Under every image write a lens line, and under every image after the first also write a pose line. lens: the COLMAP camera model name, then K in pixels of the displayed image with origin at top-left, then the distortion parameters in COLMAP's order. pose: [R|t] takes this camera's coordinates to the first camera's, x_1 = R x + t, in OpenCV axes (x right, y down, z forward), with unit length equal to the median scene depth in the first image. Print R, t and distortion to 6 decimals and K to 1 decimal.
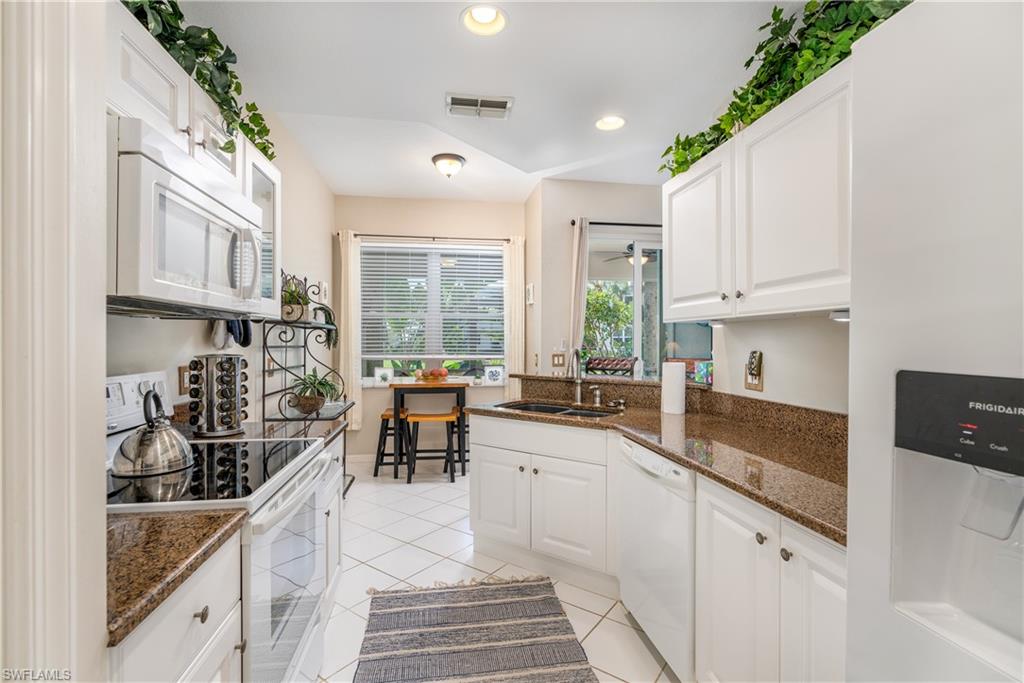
lens RADIAL K [[474.9, 0, 509.4], [0, 474.9, 341.6], [0, 0, 1]] dist [-0.001097, -0.000137]
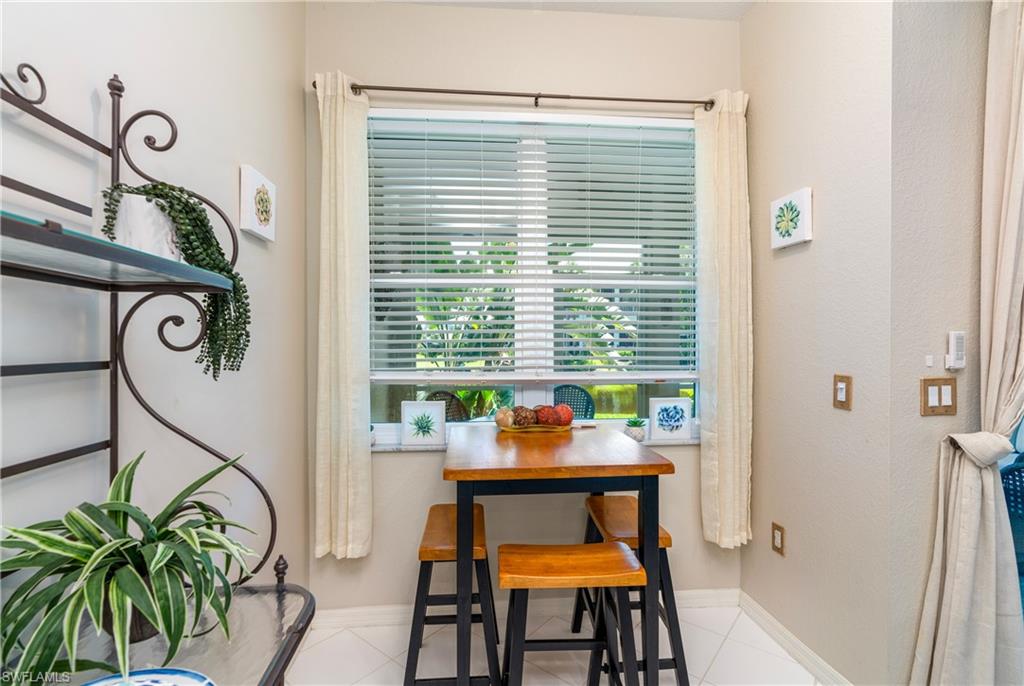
lens RADIAL K [[474.9, 0, 510.1], [0, 474.9, 342.2], [0, 0, 1]] dist [-0.001097, -0.000137]
pose [[0.998652, -0.002481, -0.051847, -0.176388], [0.002726, 0.999985, 0.004658, -0.001182], [0.051835, -0.004793, 0.998644, 0.621656]]
